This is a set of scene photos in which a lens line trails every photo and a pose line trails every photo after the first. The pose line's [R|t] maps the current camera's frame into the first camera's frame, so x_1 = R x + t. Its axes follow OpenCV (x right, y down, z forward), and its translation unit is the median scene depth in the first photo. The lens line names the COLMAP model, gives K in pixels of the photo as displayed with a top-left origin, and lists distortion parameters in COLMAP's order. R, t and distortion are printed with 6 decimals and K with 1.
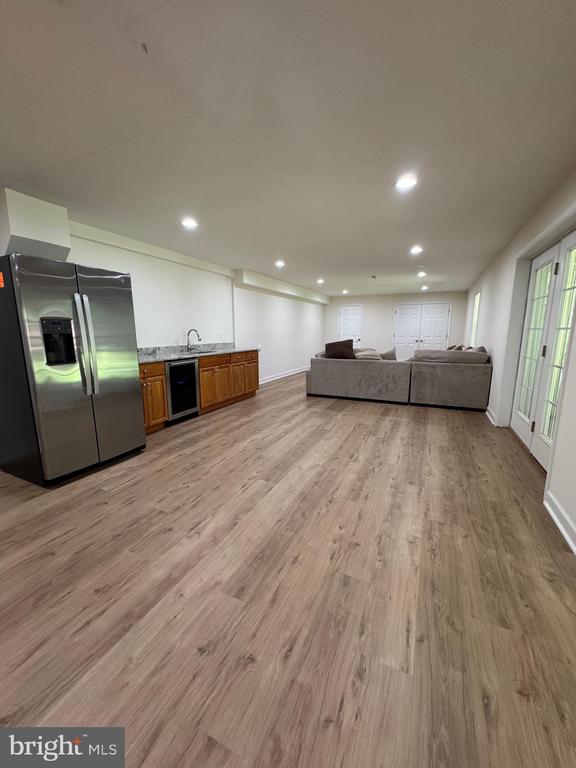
lens RADIAL K [[305.5, 0, 288.9], [0, 305.5, 384.8], [0, 0, 1]] dist [-0.001350, -0.000079]
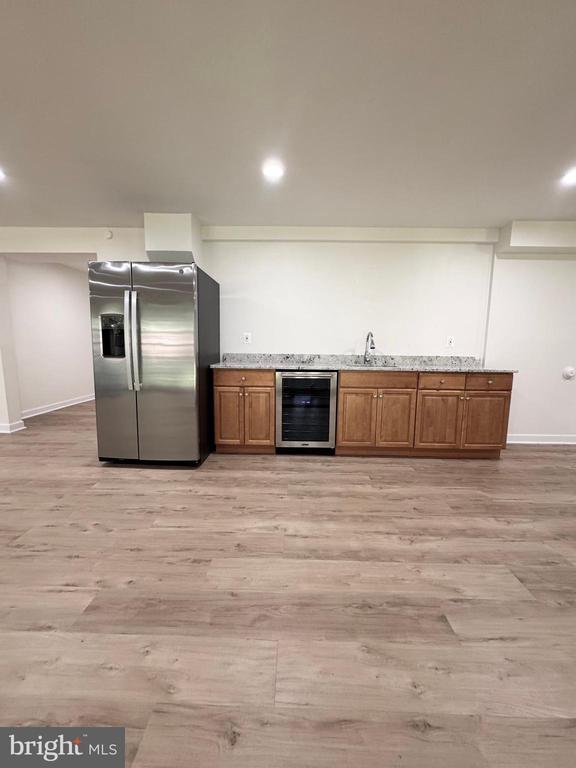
lens RADIAL K [[305.5, 0, 287.6], [0, 305.5, 386.4], [0, 0, 1]] dist [-0.001350, -0.000079]
pose [[0.406142, 0.130825, -0.904397, 0.285862], [-0.177085, 0.982205, 0.062556, -0.082168], [0.896487, 0.134749, 0.422082, 0.635771]]
